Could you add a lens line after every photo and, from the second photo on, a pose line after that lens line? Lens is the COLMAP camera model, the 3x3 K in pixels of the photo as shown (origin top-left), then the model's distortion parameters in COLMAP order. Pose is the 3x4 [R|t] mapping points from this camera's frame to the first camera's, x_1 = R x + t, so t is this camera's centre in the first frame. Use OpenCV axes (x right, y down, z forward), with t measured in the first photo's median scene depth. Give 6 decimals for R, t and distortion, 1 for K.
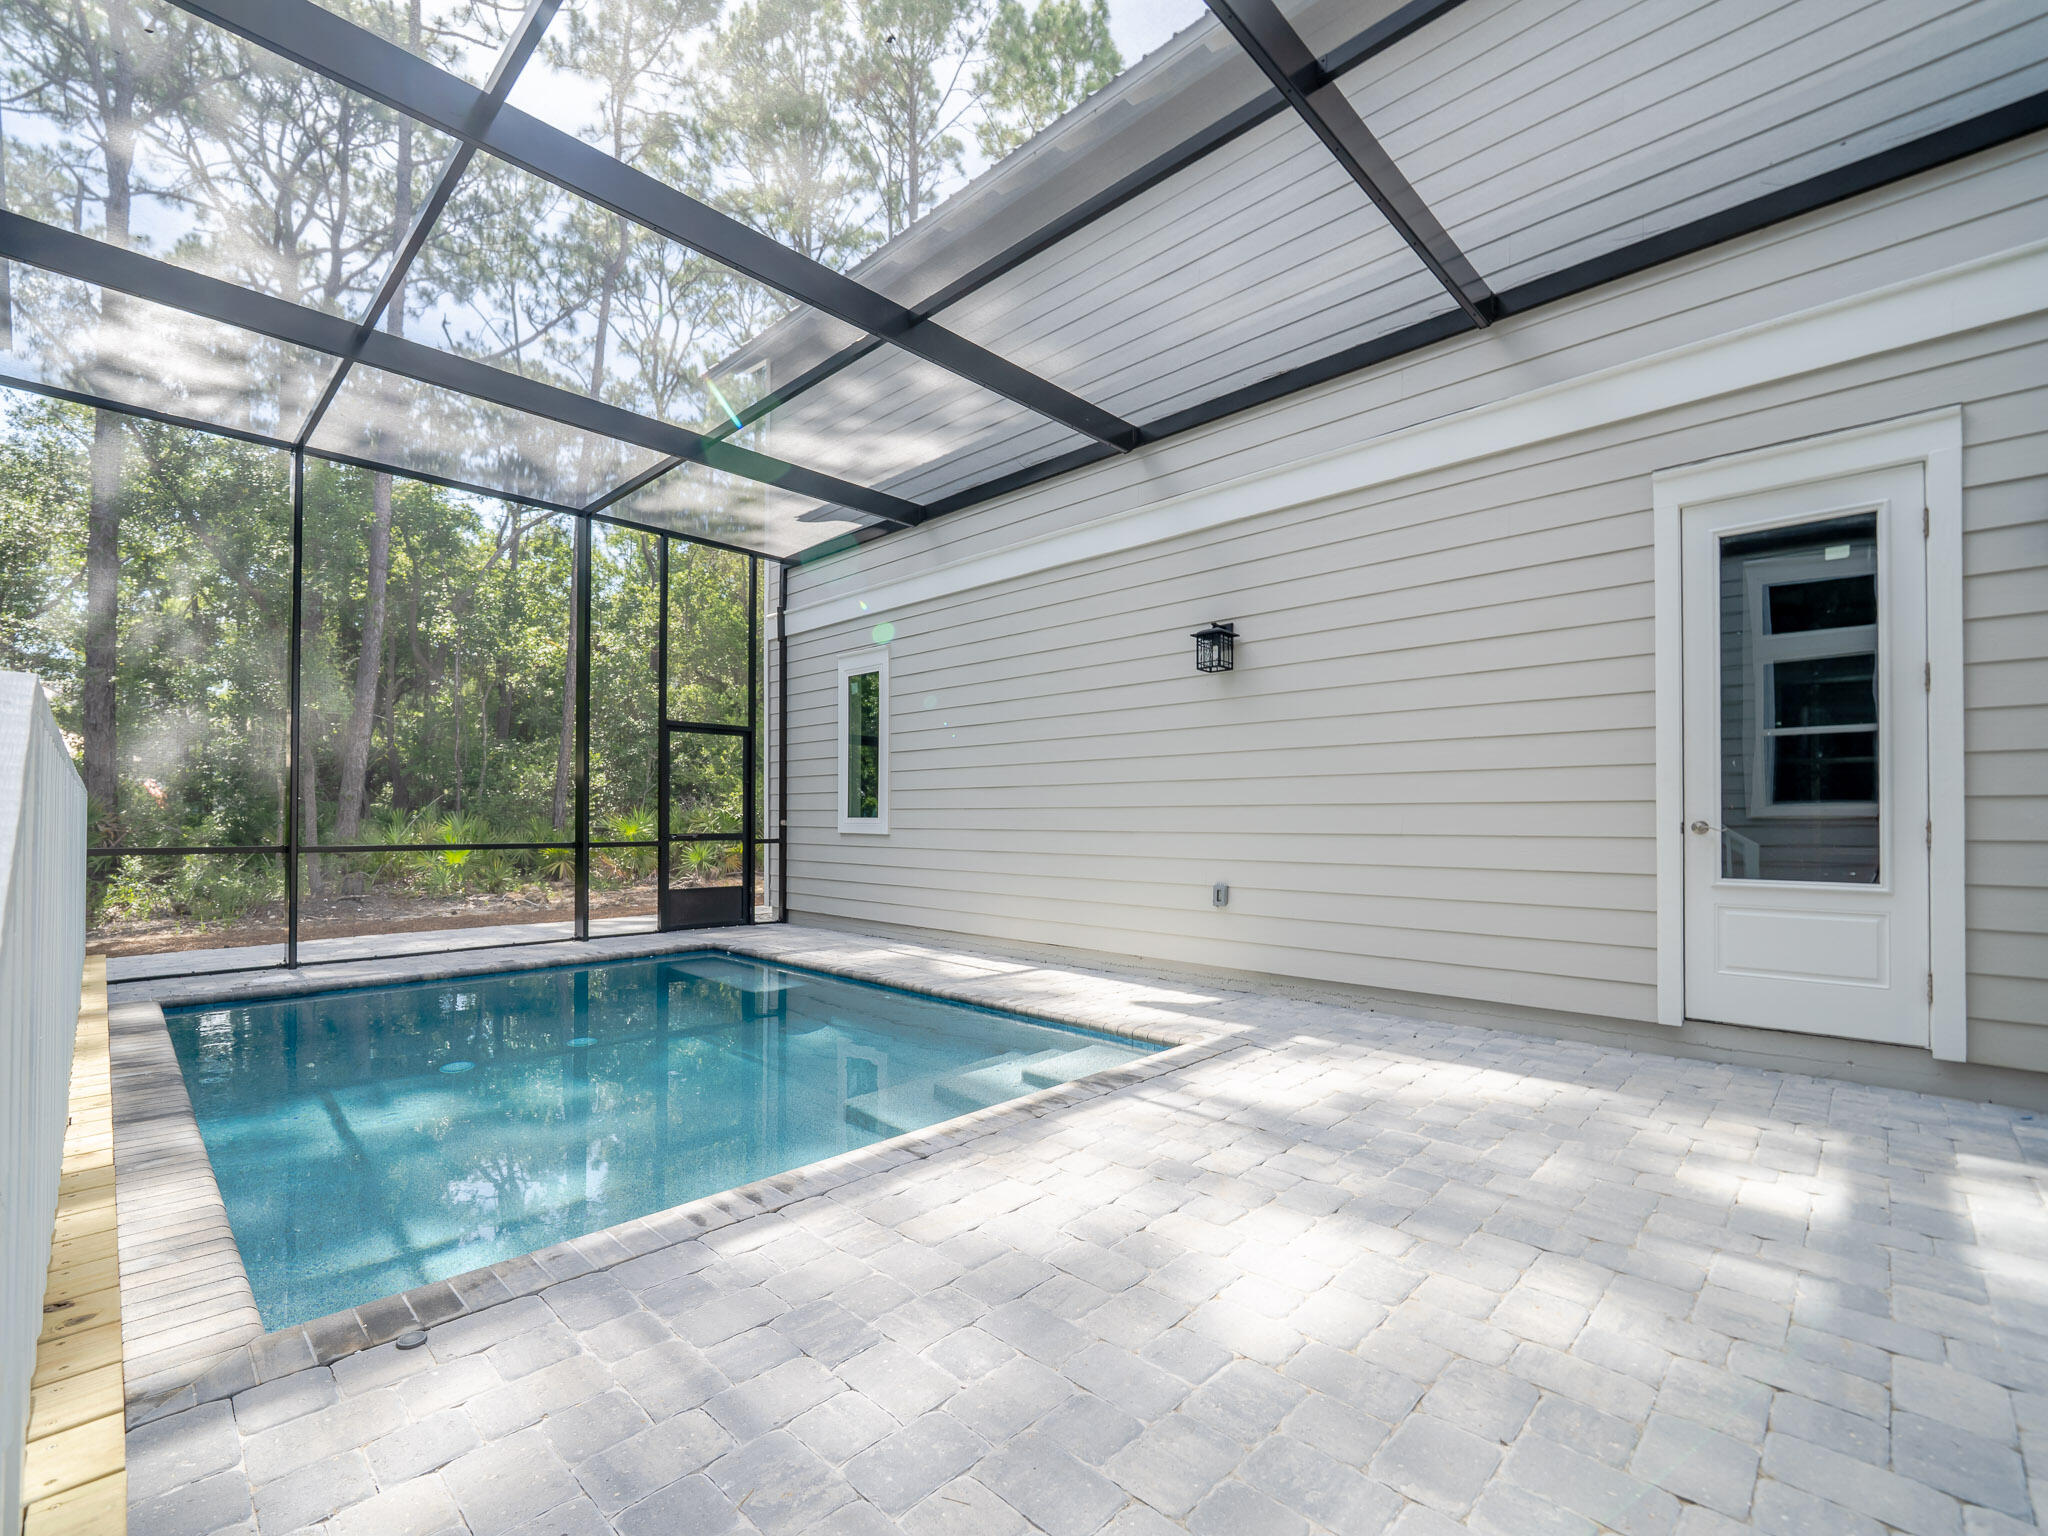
lens RADIAL K [[904.8, 0, 977.7], [0, 904.8, 797.2], [0, 0, 1]] dist [-0.011577, 0.000055]
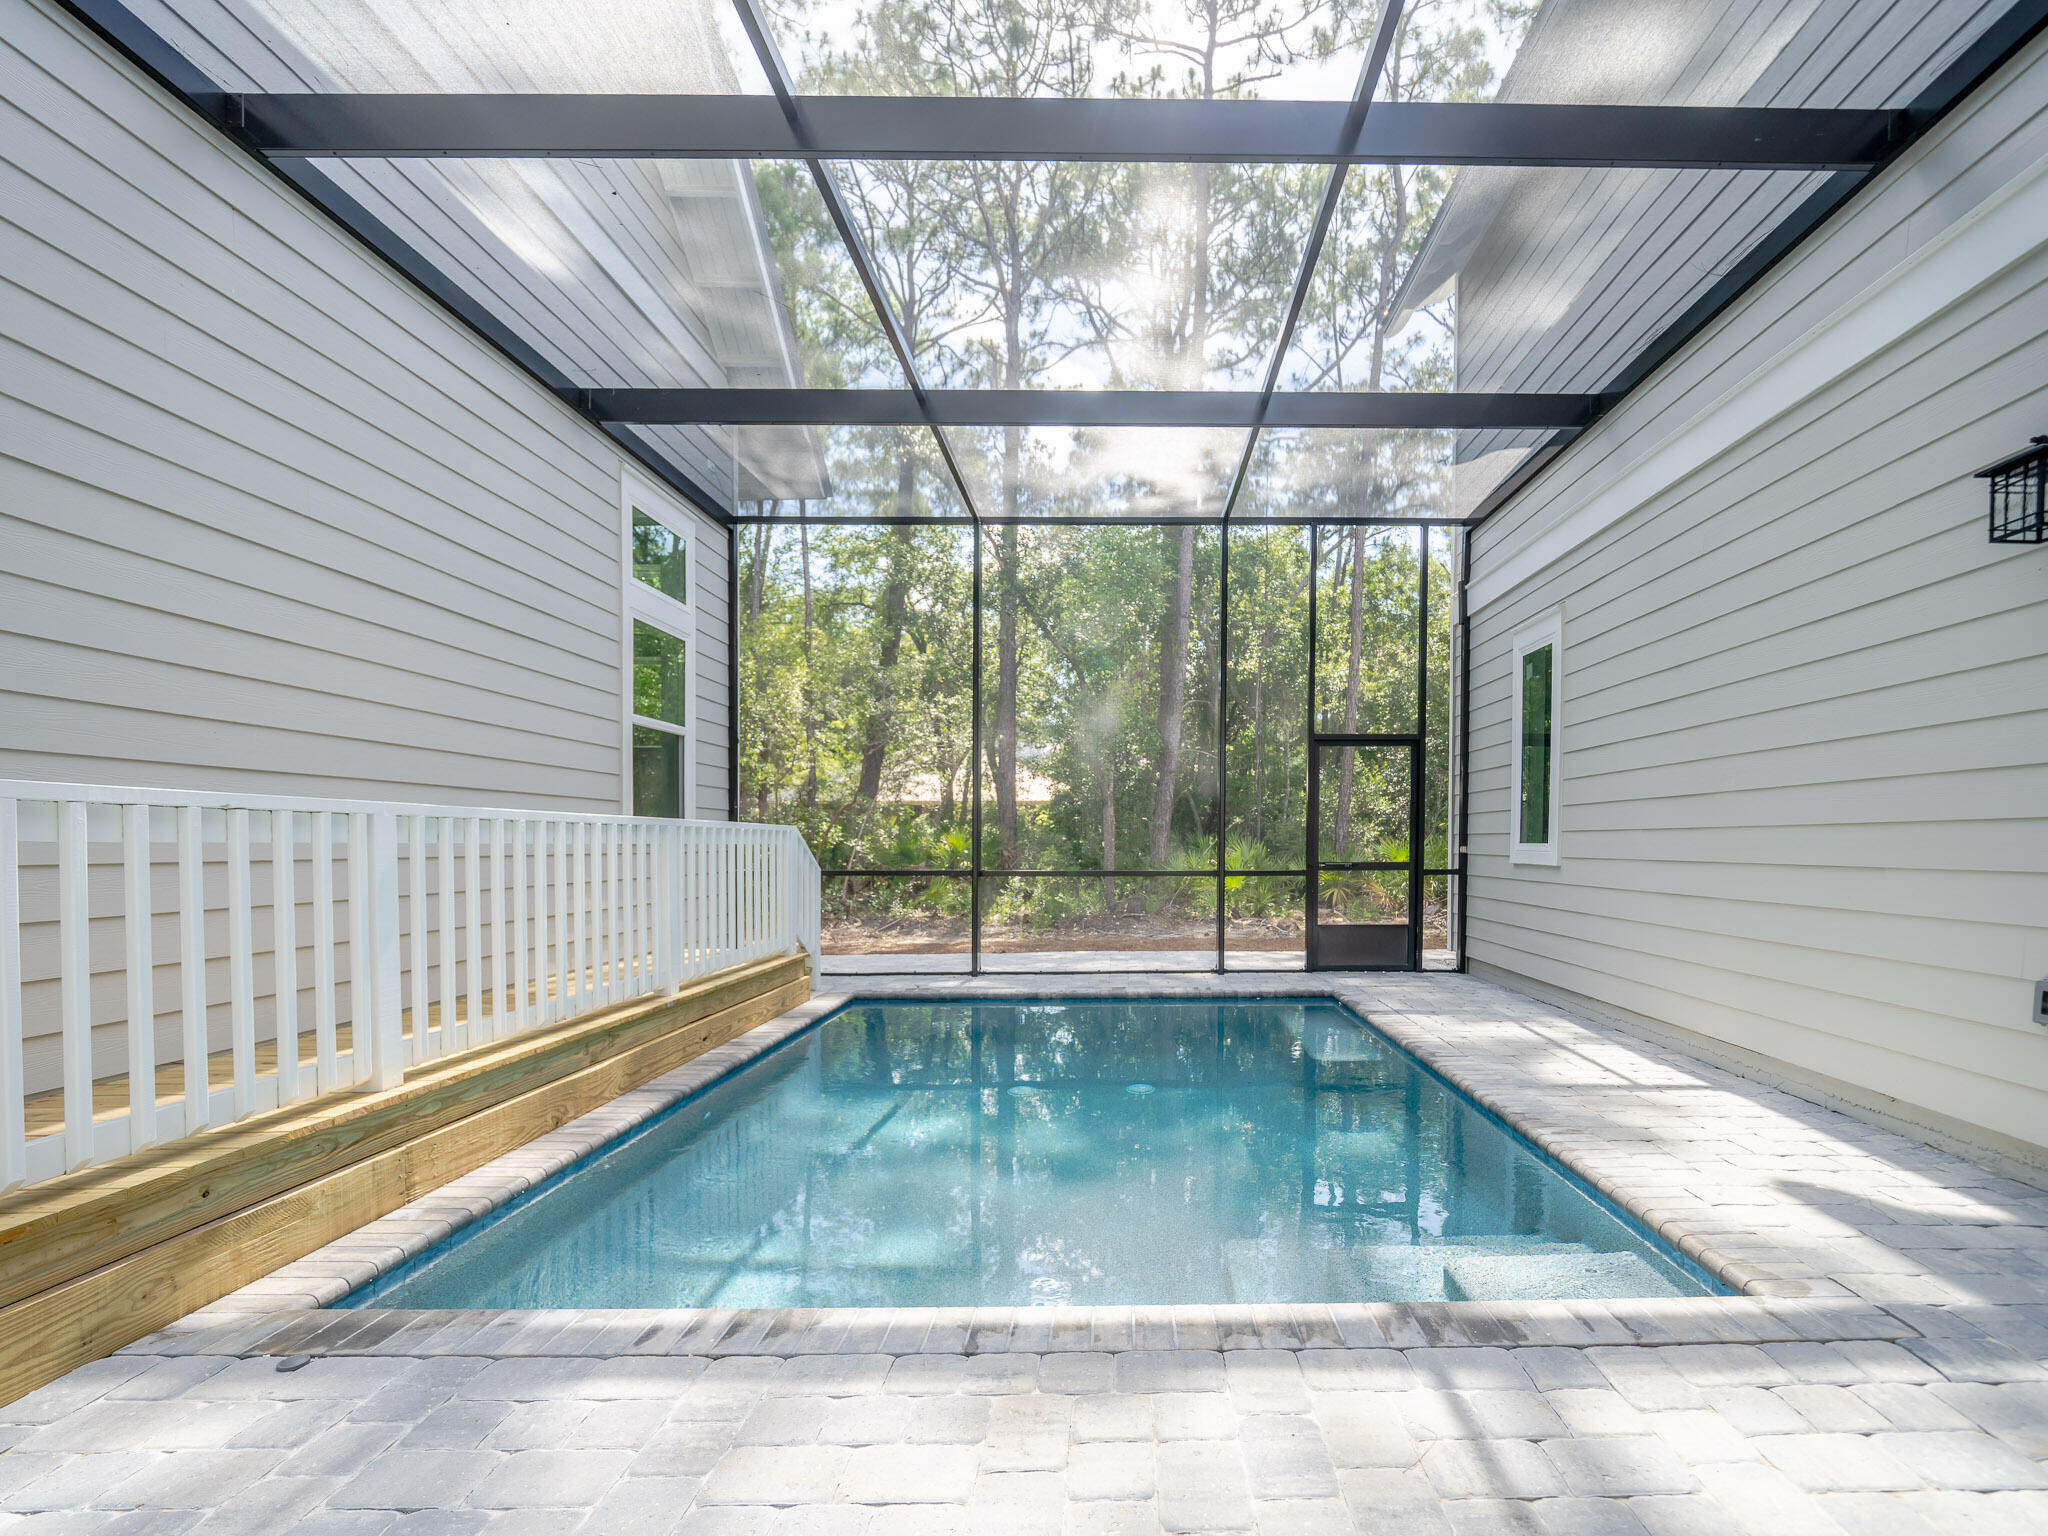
lens RADIAL K [[957.1, 0, 1024.6], [0, 957.1, 863.1], [0, 0, 1]] dist [-0.000512, -0.006269]
pose [[0.719773, 0.009396, -0.694146, 0.125265], [0.020973, 0.999158, 0.035272, 0.002516], [0.693892, -0.039946, 0.718970, 0.143361]]
